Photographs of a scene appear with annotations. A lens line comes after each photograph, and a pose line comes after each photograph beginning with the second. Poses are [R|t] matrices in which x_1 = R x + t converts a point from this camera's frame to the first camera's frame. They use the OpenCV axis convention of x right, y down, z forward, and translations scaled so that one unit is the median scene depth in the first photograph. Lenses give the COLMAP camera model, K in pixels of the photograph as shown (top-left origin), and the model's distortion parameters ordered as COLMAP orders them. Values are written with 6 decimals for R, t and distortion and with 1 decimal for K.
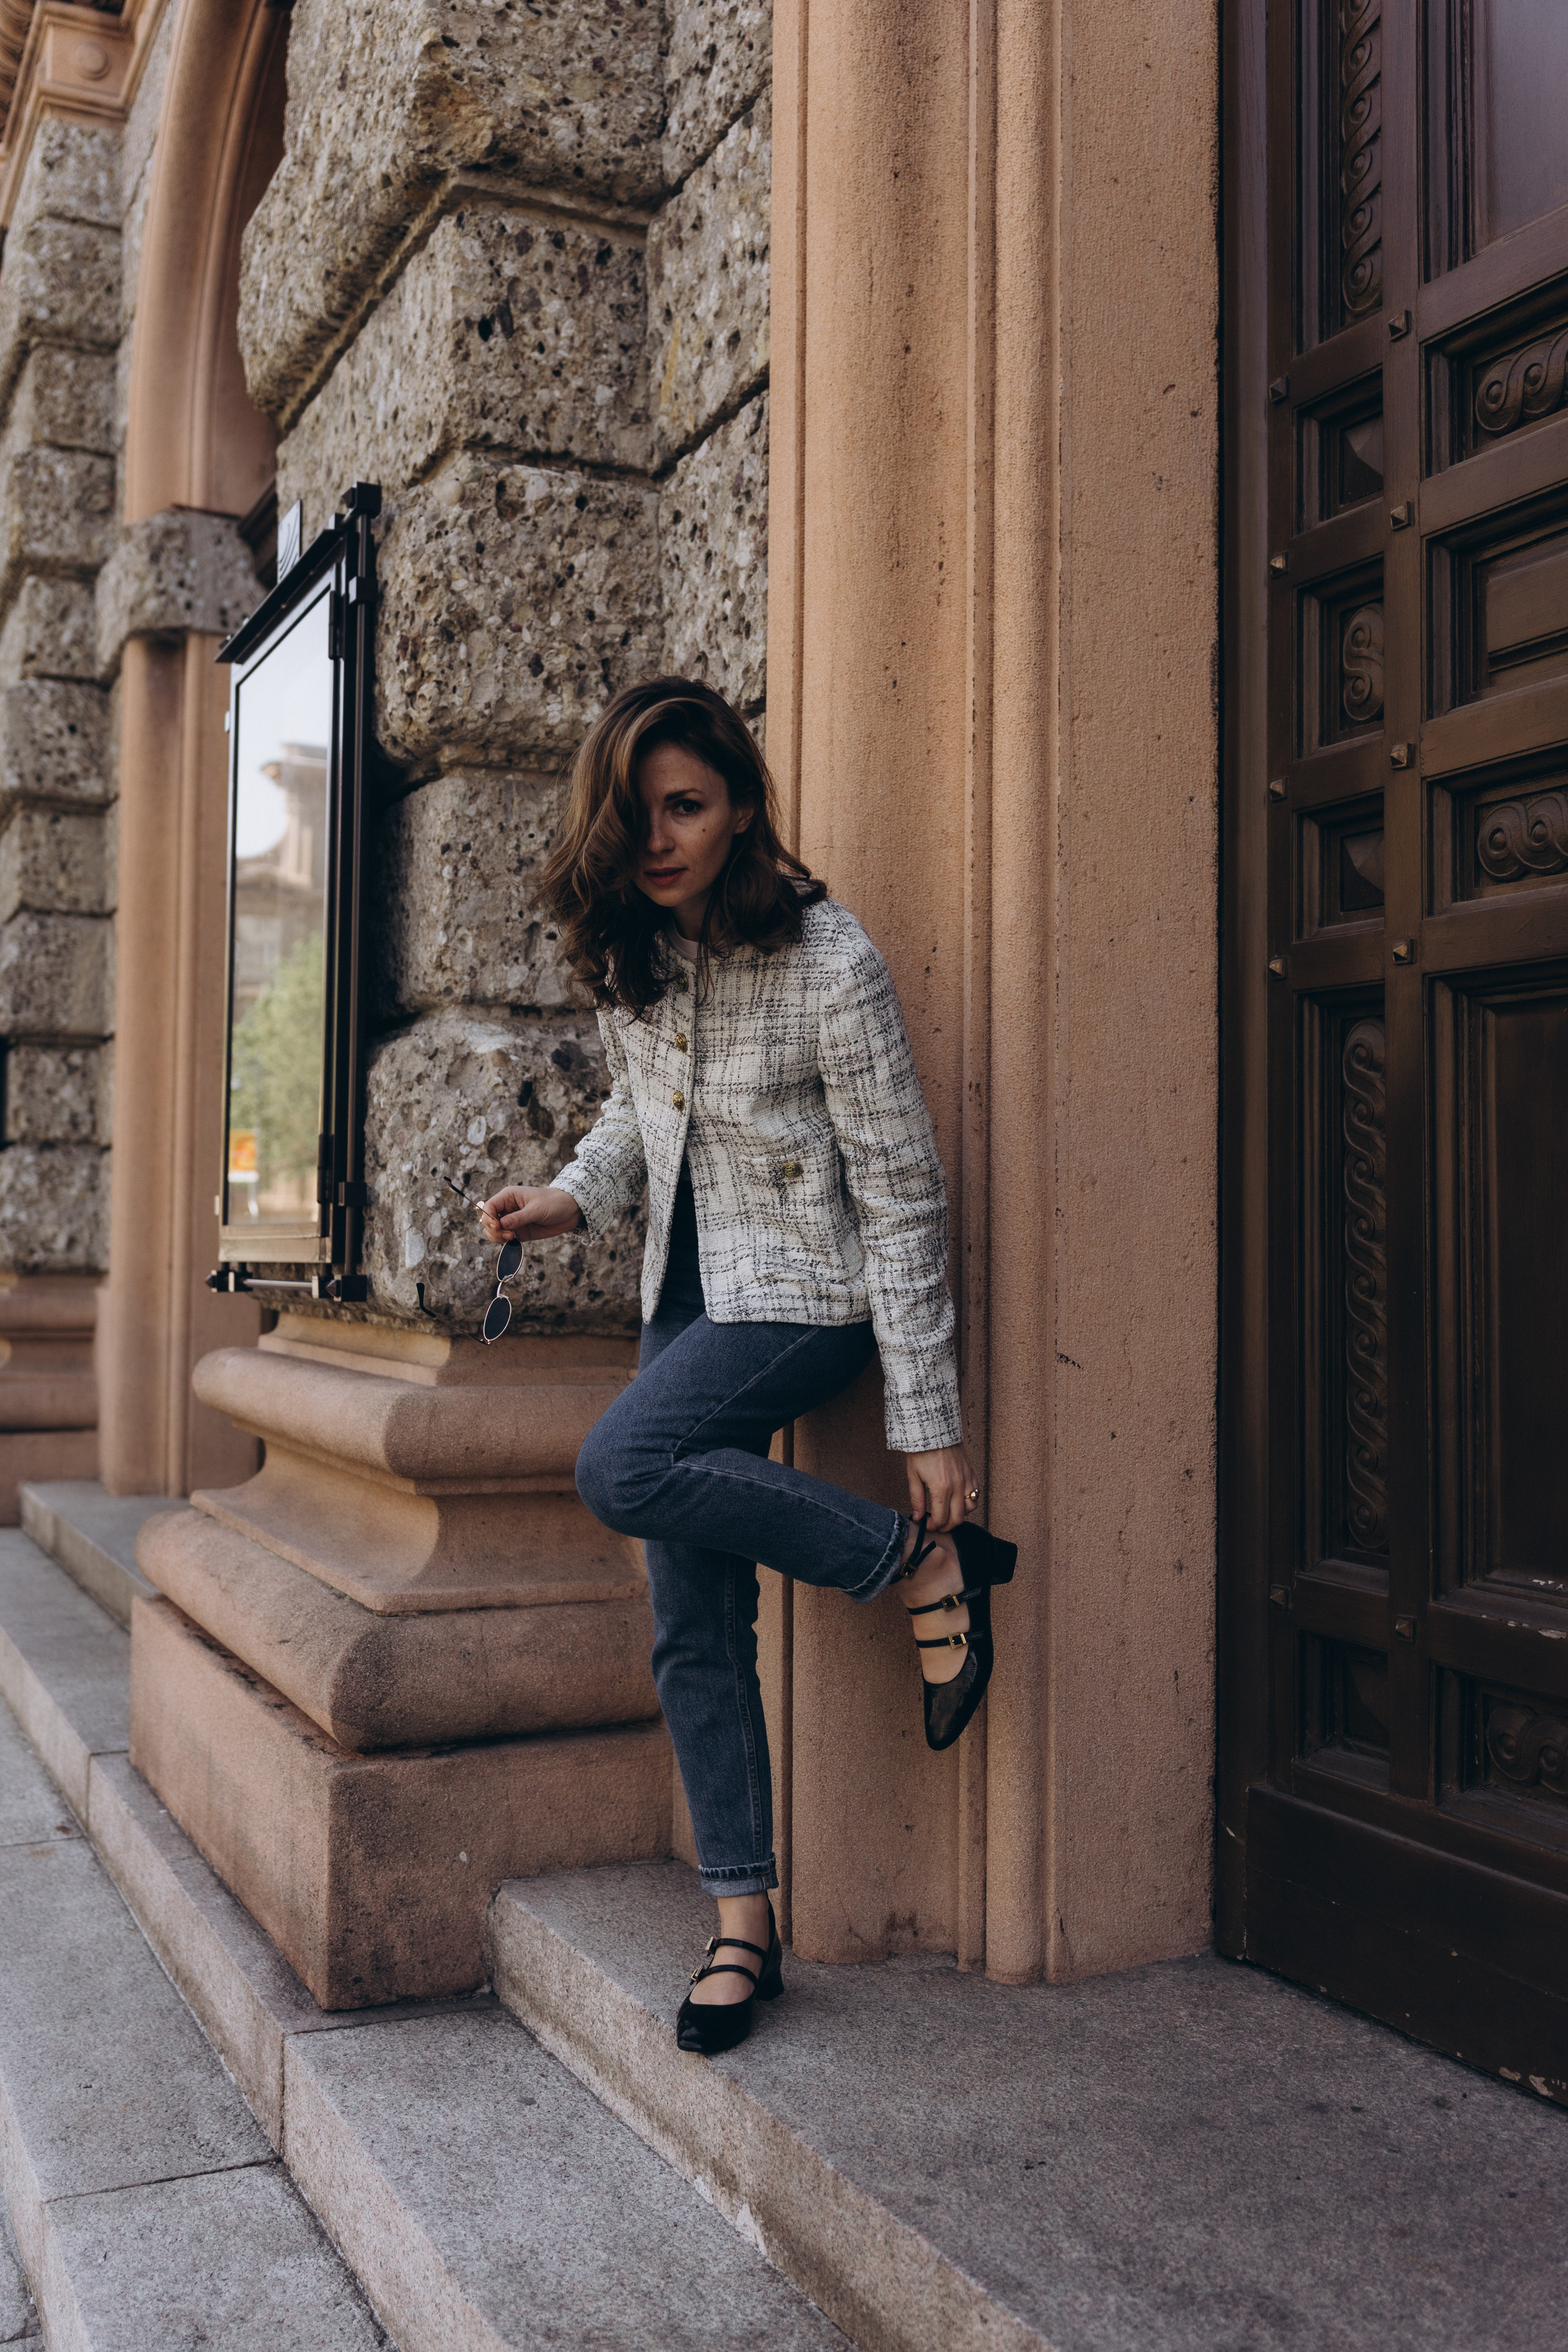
lens RADIAL K [[2165.9, 0, 784.0], [0, 2165.9, 1176.0], [0, 0, 1]] dist [0.007269, -0.030070]
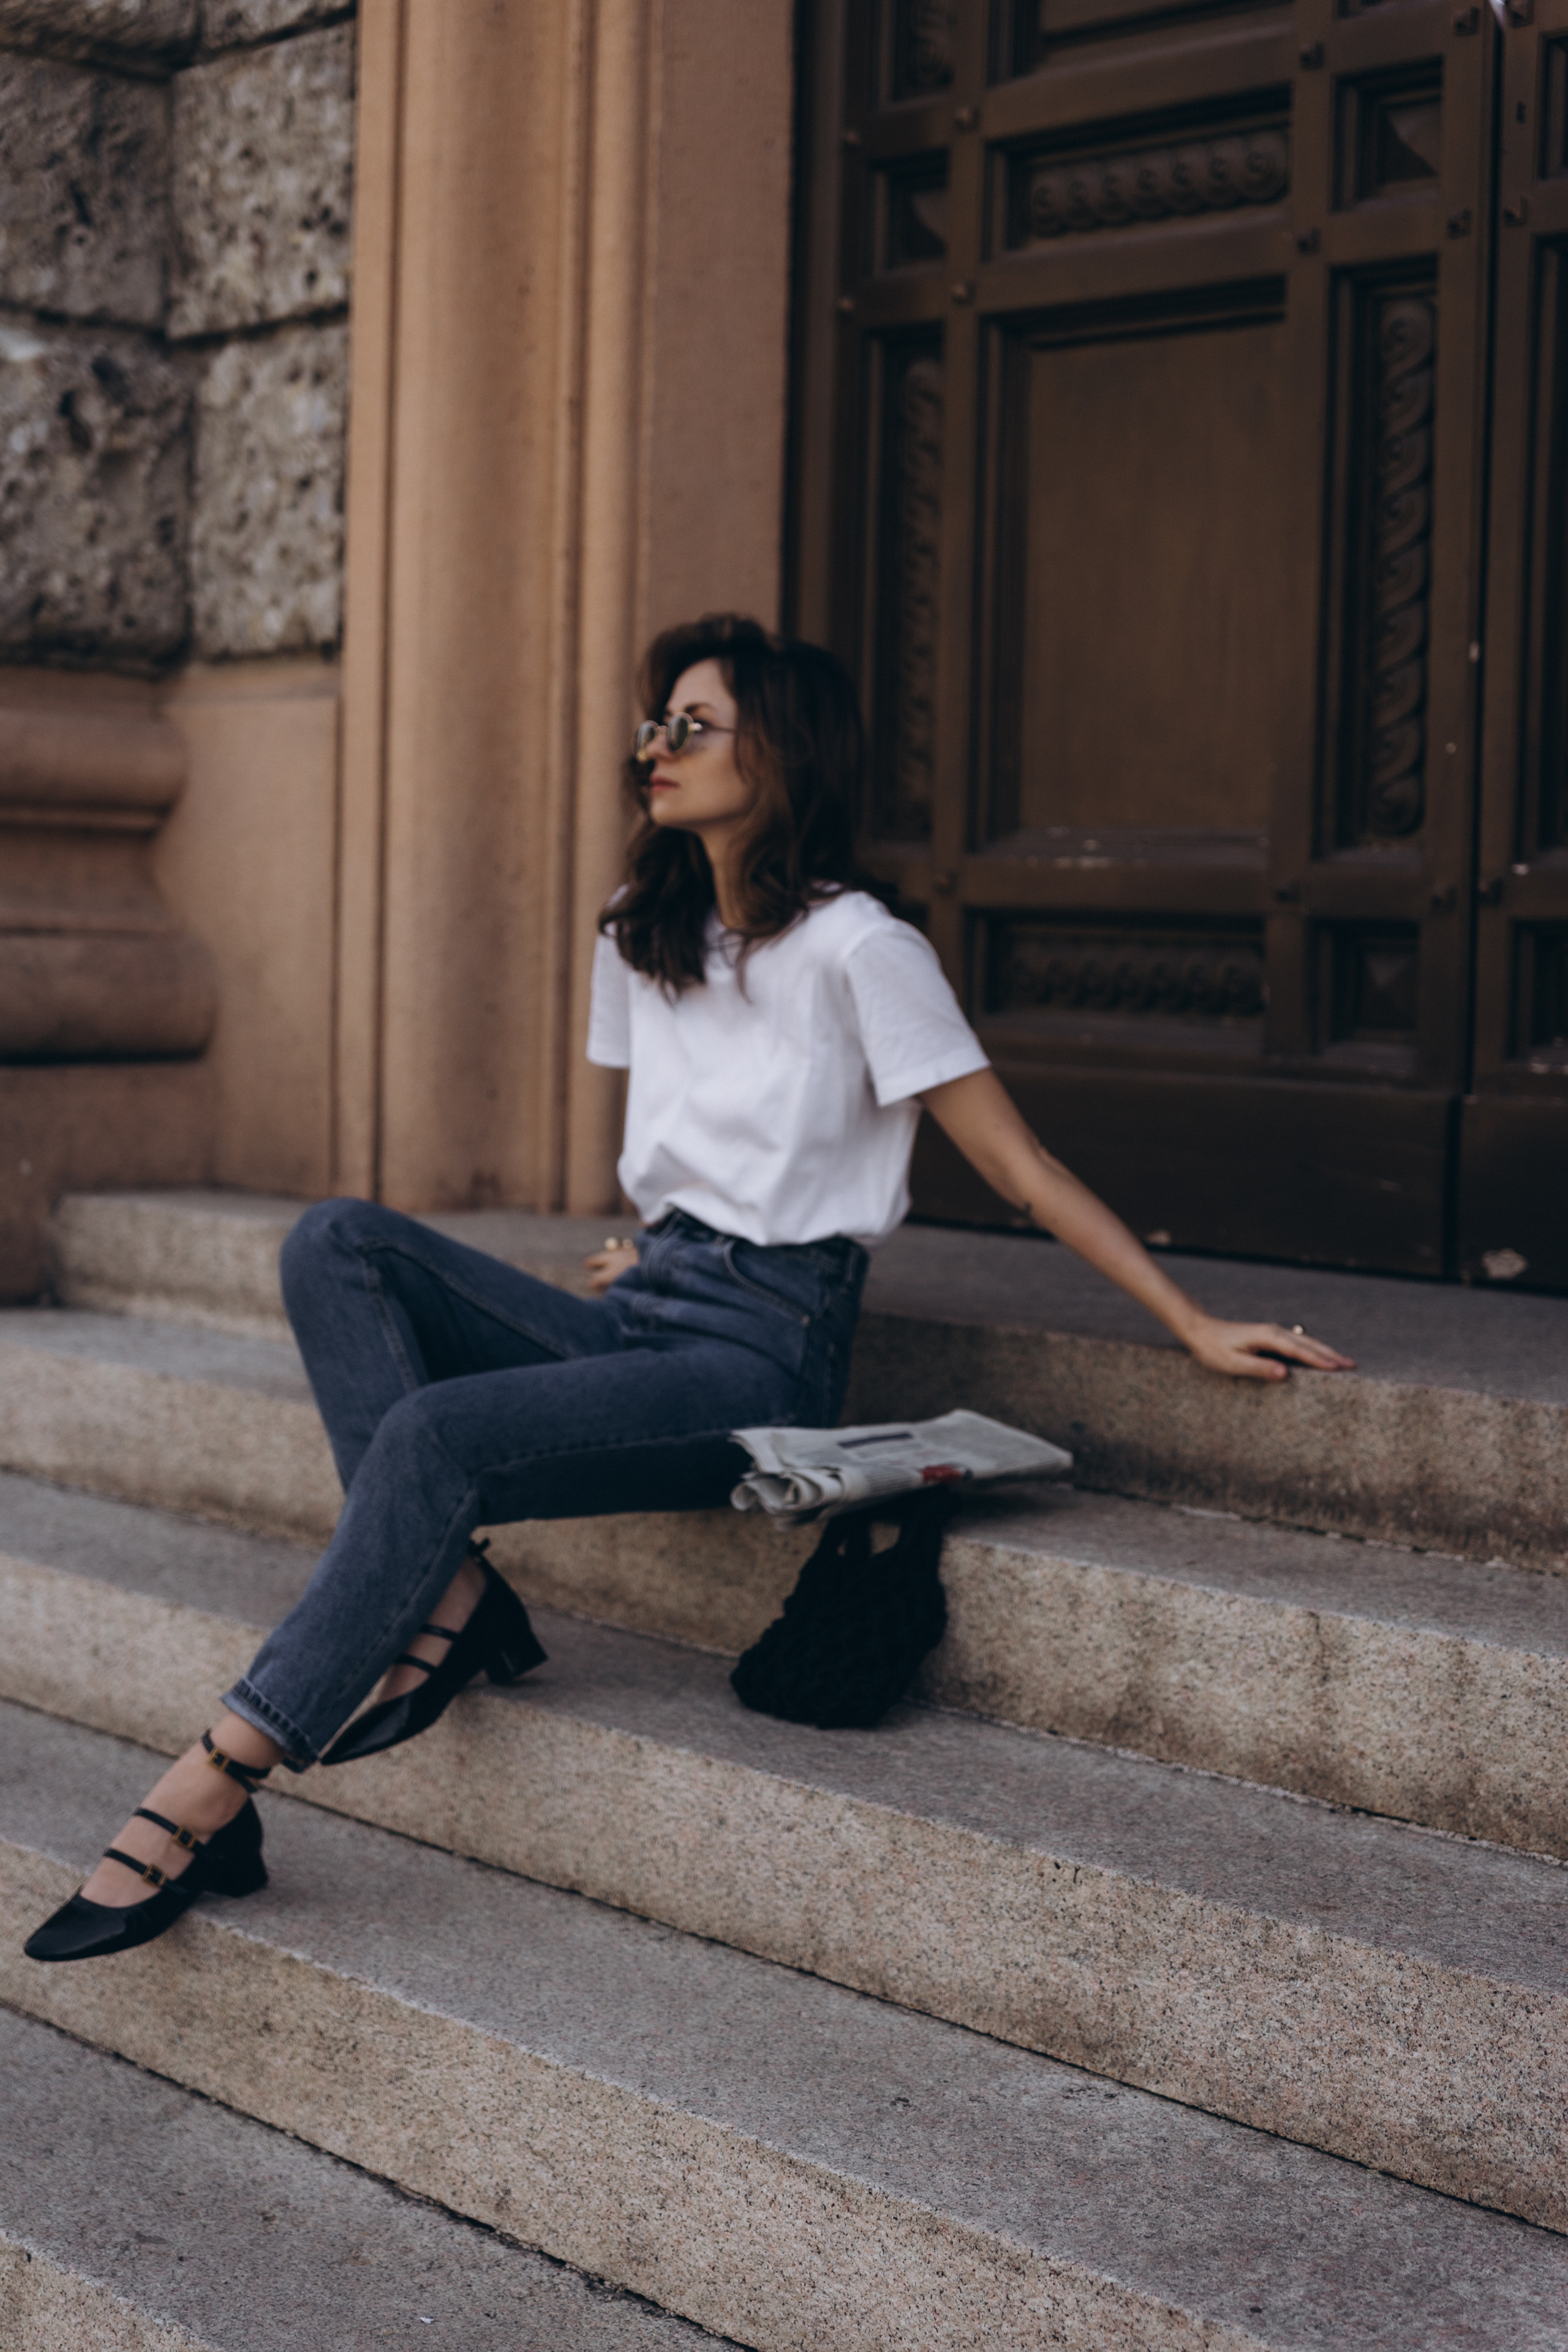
lens RADIAL K [[3712.3, 0, 784.0], [0, 3712.3, 1176.0], [0, 0, 1]] dist [-0.014111, 0.110133]
pose [[0.963214, 0.000891, 0.268735, -0.252987], [-0.028756, 0.994595, 0.099771, 0.127615], [-0.267193, -0.103829, 0.958033, -0.687726]]
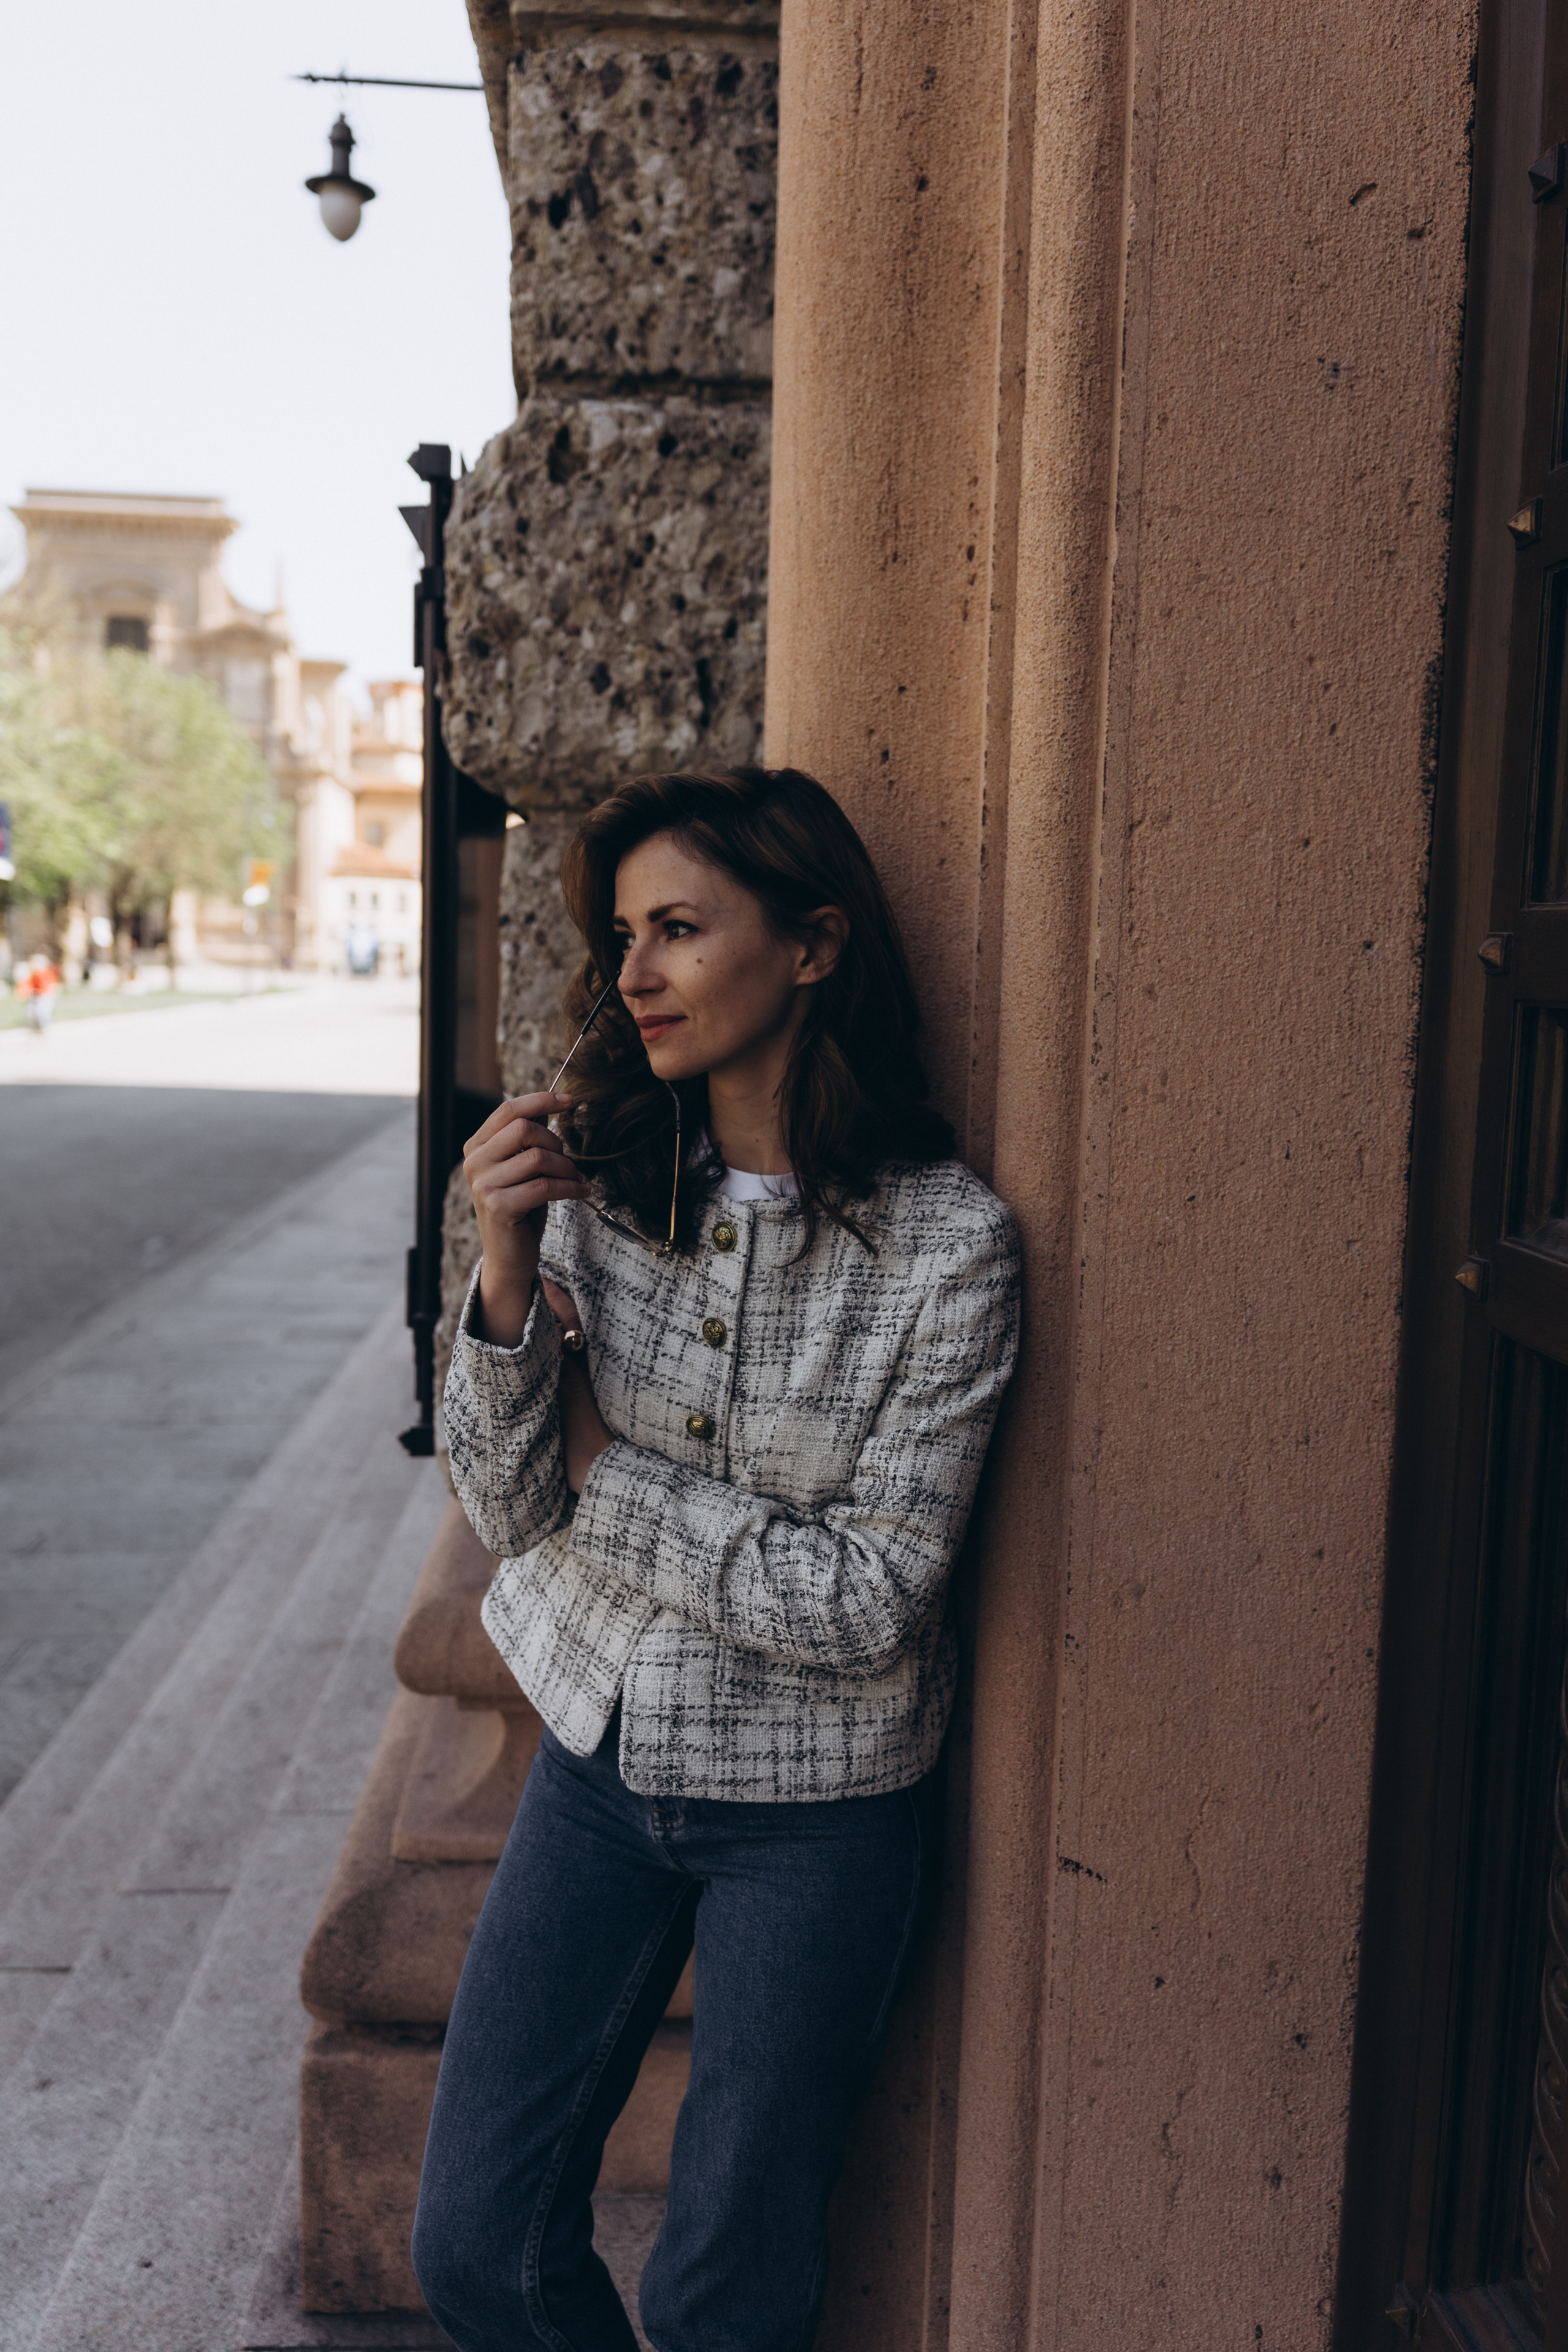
lens RADIAL K [[1832.5, 0, 784.0], [0, 1832.5, 1176.0], [0, 0, 1]] dist [0.032076, -0.057945]
pose [[0.925413, 0.057340, -0.374598, 0.197257], [-0.003772, 0.989831, 0.142196, -0.155619], [0.378942, -0.130177, 0.916219, 0.413334]]
